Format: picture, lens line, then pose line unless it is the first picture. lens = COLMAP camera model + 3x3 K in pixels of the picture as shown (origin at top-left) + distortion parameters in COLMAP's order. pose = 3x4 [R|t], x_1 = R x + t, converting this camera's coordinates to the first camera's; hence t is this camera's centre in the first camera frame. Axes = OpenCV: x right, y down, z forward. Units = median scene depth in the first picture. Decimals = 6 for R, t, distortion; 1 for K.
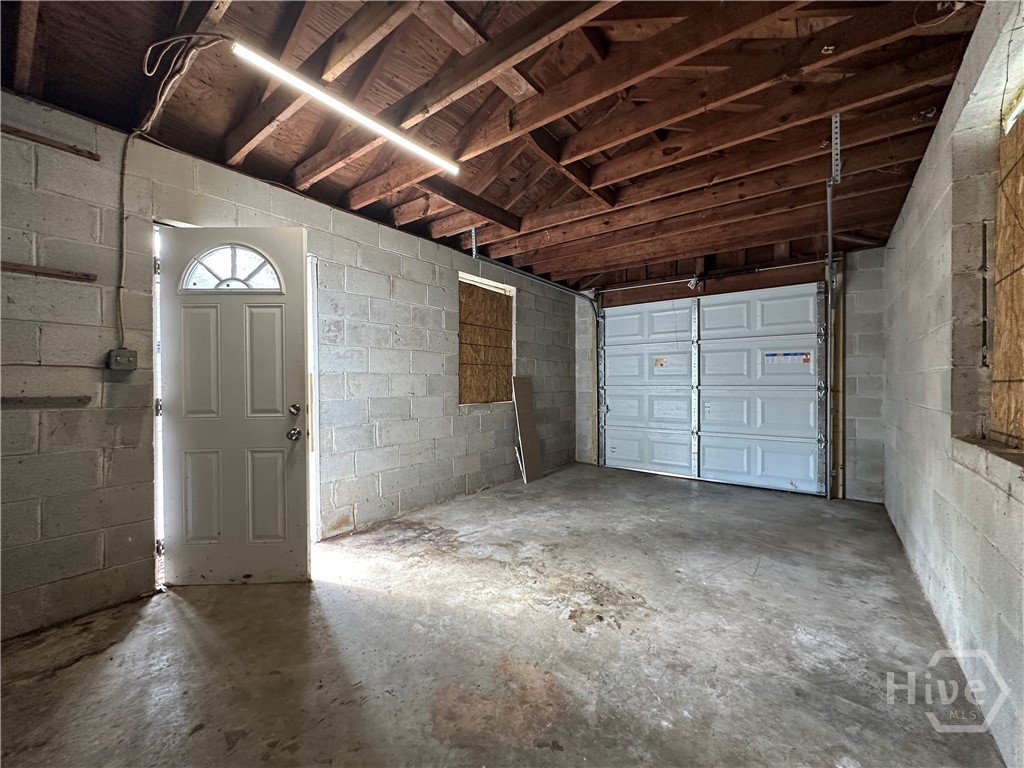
lens RADIAL K [[407.0, 0, 512.0], [0, 407.0, 384.0], [0, 0, 1]] dist [-0.003033, -0.000627]
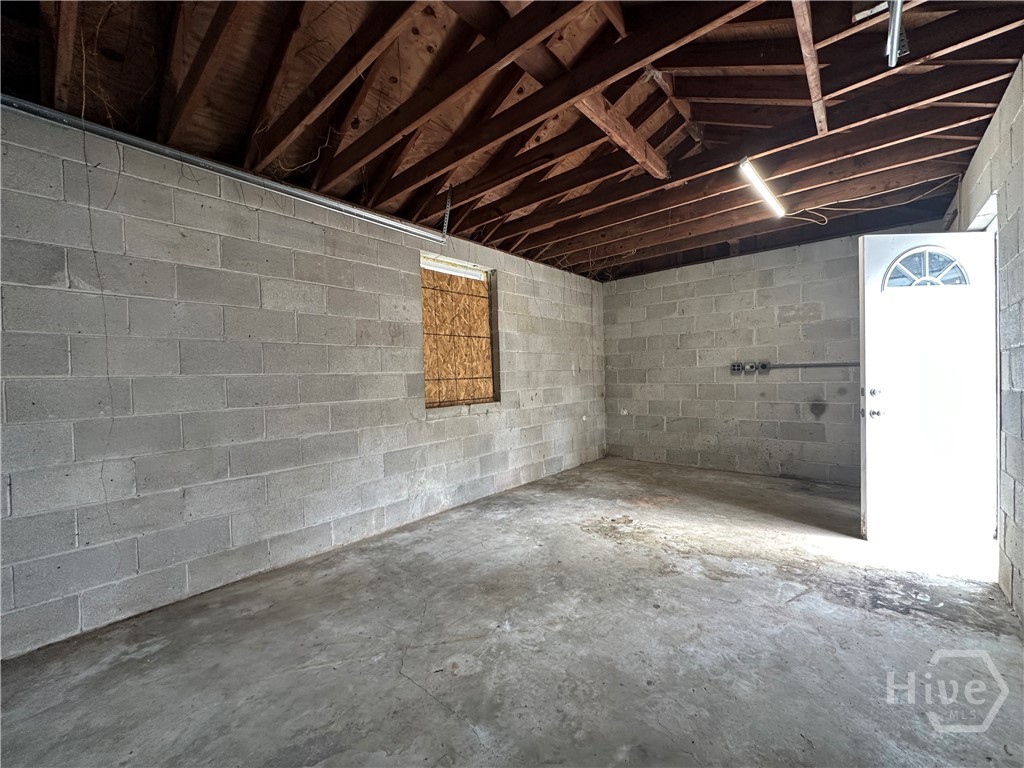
lens RADIAL K [[407.0, 0, 512.0], [0, 407.0, 384.0], [0, 0, 1]] dist [-0.003033, -0.000627]
pose [[-0.997630, 0.025953, 0.063719, 0.398781], [0.027158, 0.999467, 0.018127, -0.008648], [-0.063215, 0.019815, -0.997803, 2.092475]]
